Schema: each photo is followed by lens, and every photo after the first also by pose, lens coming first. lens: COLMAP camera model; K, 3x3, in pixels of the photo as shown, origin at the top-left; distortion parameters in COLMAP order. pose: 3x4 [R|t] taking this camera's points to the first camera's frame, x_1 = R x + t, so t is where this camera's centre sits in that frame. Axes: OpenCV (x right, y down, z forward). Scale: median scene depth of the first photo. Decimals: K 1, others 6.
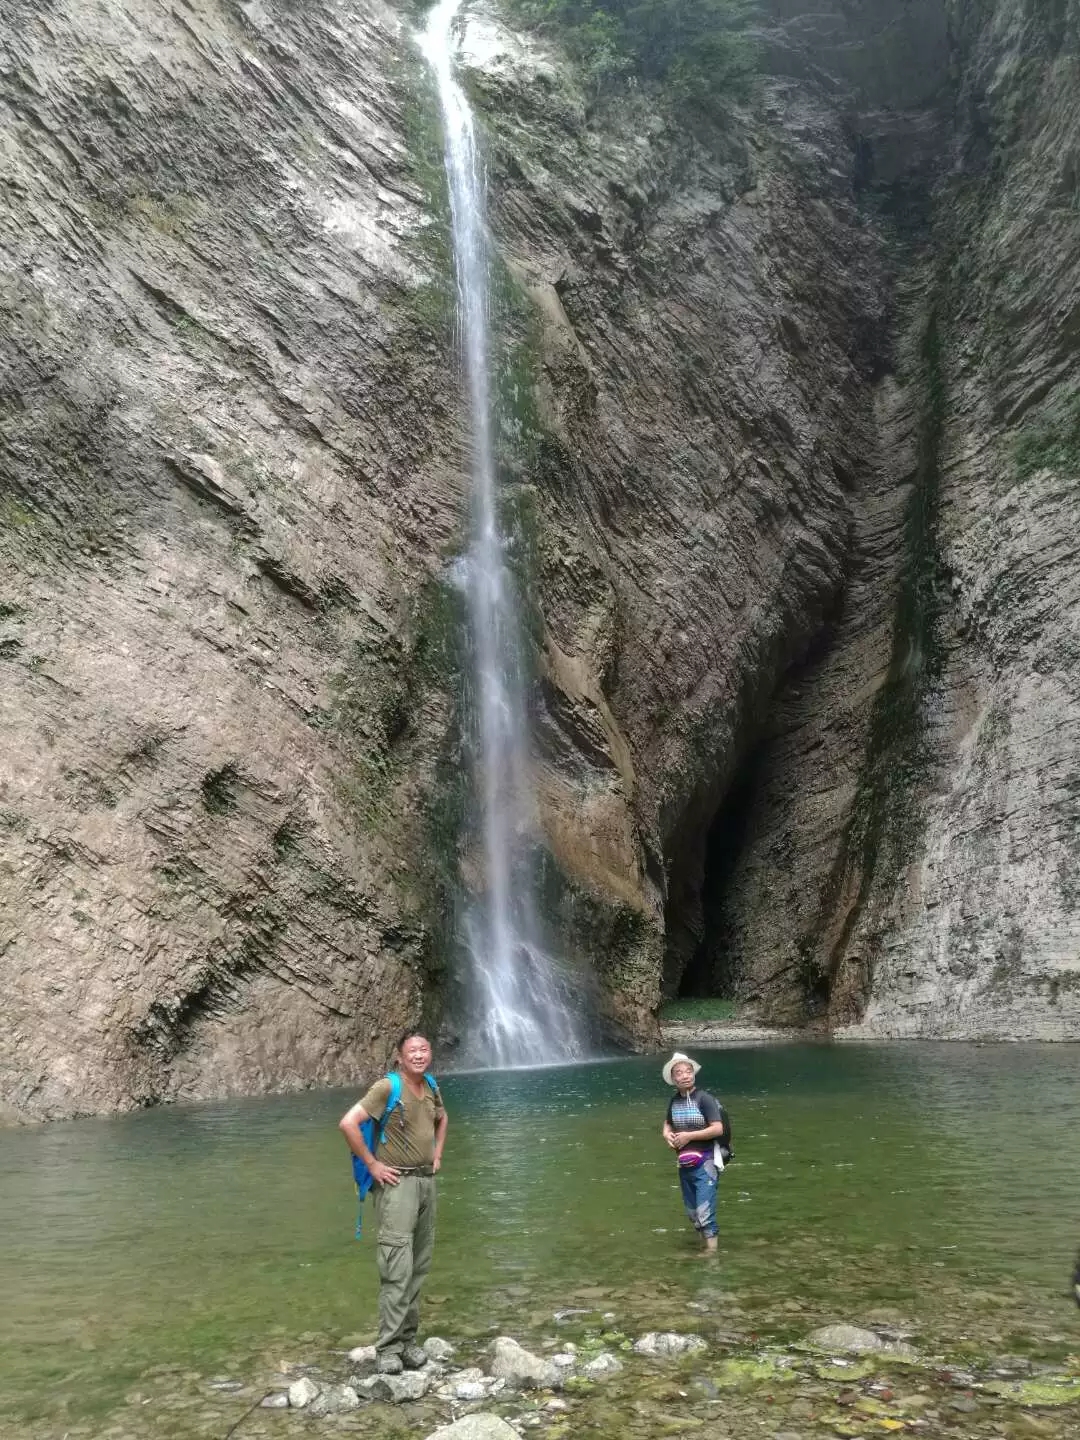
lens RADIAL K [[1220.0, 0, 540.0], [0, 1220.0, 720.0], [0, 0, 1]] dist [0.086462, -0.142334]
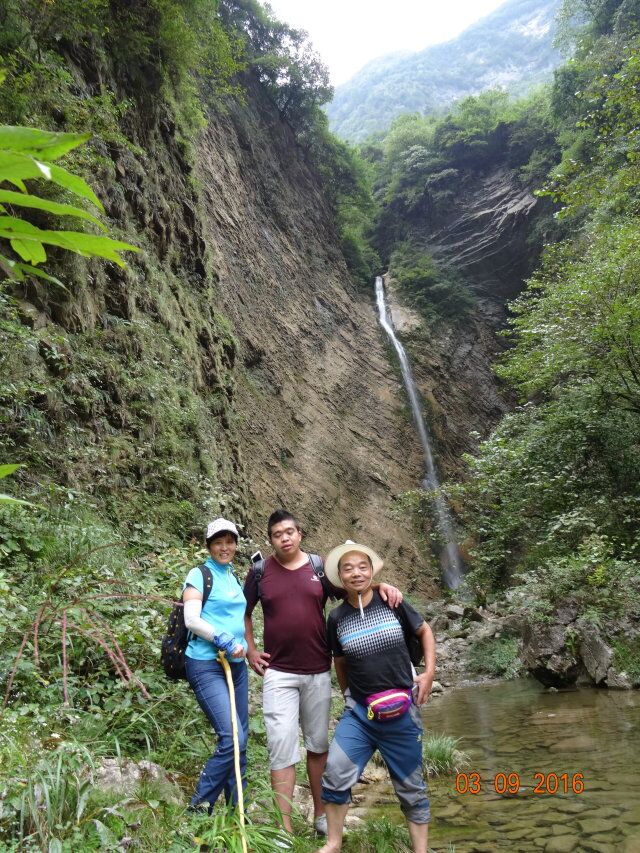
lens RADIAL K [[669.6, 0, 315.4], [0, 669.6, 416.3], [0, 0, 1]] dist [0.004425, 0.009835]
pose [[0.992526, -0.109880, -0.053097, -0.216940], [0.105334, 0.991055, -0.081940, -0.155164], [0.061625, 0.075734, 0.995222, -0.892368]]
